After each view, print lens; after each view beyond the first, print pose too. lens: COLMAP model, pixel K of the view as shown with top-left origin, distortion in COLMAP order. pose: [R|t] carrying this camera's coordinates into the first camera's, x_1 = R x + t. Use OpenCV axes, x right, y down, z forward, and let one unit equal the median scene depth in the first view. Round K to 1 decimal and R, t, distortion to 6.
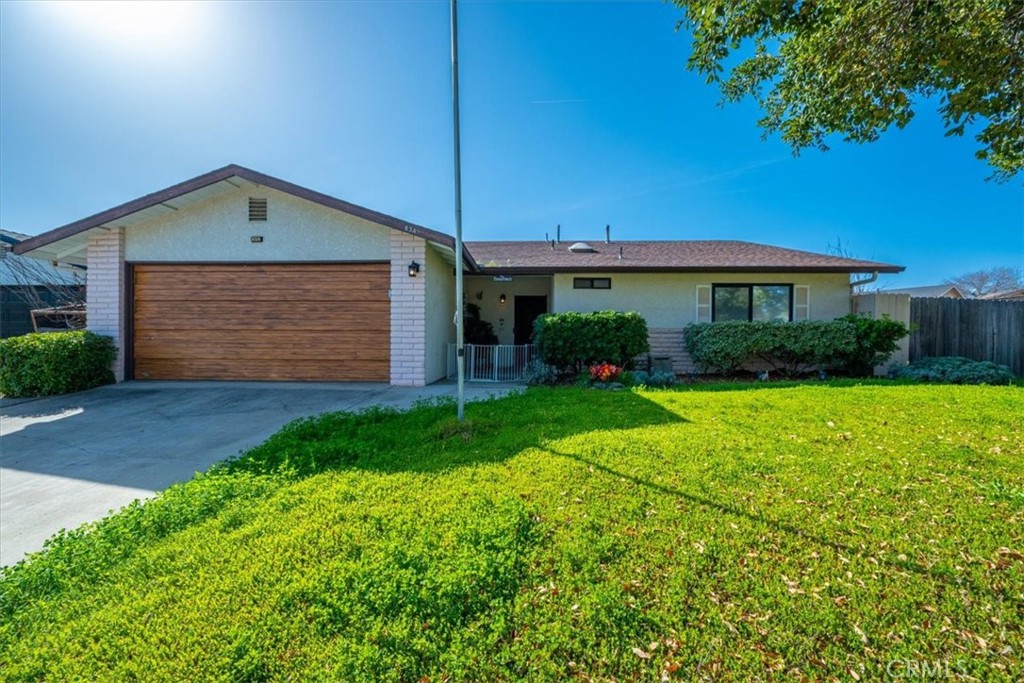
lens RADIAL K [[398.7, 0, 514.2], [0, 398.7, 341.8], [0, 0, 1]] dist [-0.002035, -0.000372]
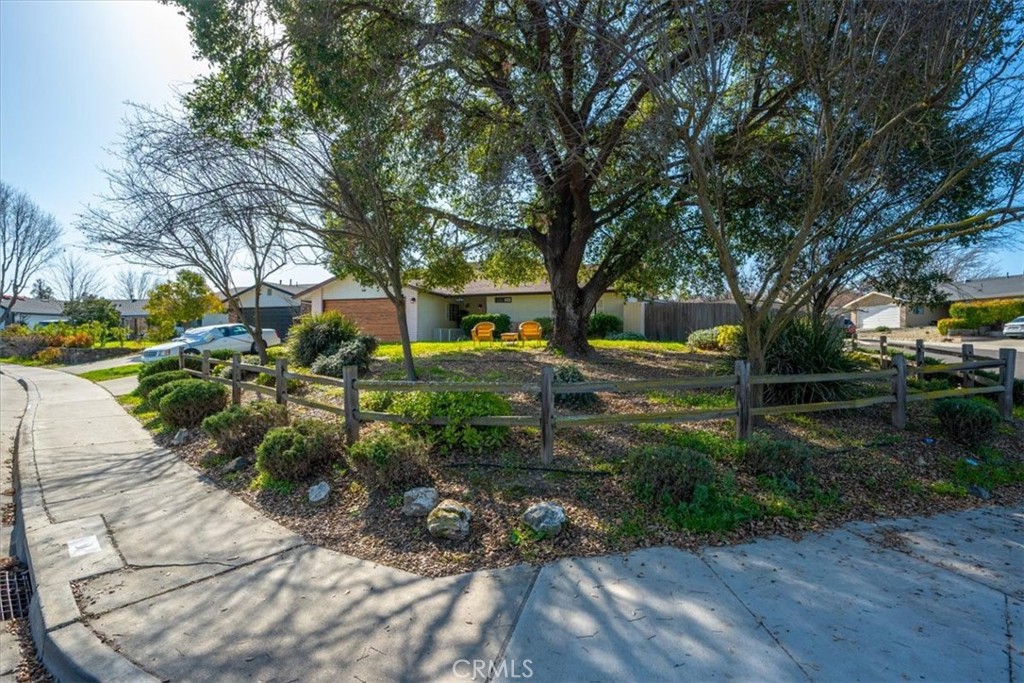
lens RADIAL K [[398.7, 0, 514.2], [0, 398.7, 341.8], [0, 0, 1]] dist [-0.002035, -0.000372]
pose [[0.958222, 0.002561, -0.286015, 1.092580], [0.000461, 0.999945, 0.010496, 0.065791], [0.286026, -0.010190, 0.958168, -1.287548]]
